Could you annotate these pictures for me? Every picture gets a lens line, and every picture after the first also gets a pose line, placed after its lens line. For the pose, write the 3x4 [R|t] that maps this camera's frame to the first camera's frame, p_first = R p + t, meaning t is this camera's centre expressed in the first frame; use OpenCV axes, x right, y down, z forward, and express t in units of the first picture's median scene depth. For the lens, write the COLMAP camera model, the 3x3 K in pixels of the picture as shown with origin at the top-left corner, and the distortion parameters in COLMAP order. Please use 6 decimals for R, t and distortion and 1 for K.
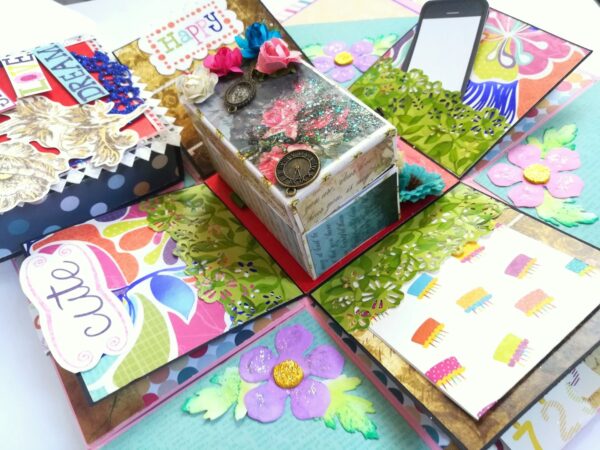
lens RADIAL K [[485.7, 0, 307.6], [0, 485.7, 245.9], [0, 0, 1]] dist [-0.082875, 0.062924]
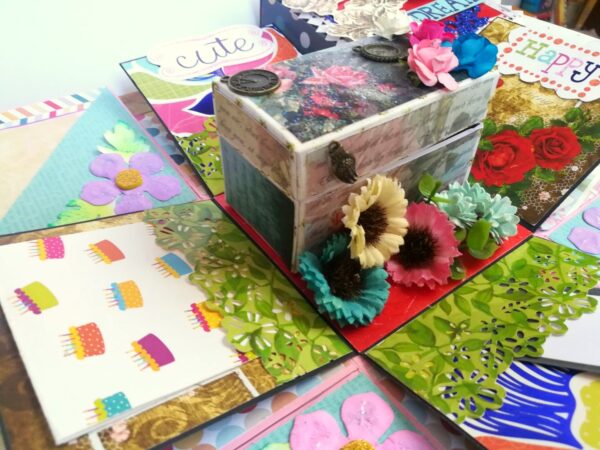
lens RADIAL K [[485.7, 0, 287.1], [0, 485.7, 231.1], [0, 0, 1]] dist [-0.082875, 0.062924]
pose [[-0.021408, 0.788280, -0.614945, 0.589525], [-0.821496, 0.336694, 0.460197, -0.410876], [0.569812, 0.515026, 0.640361, 0.445703]]
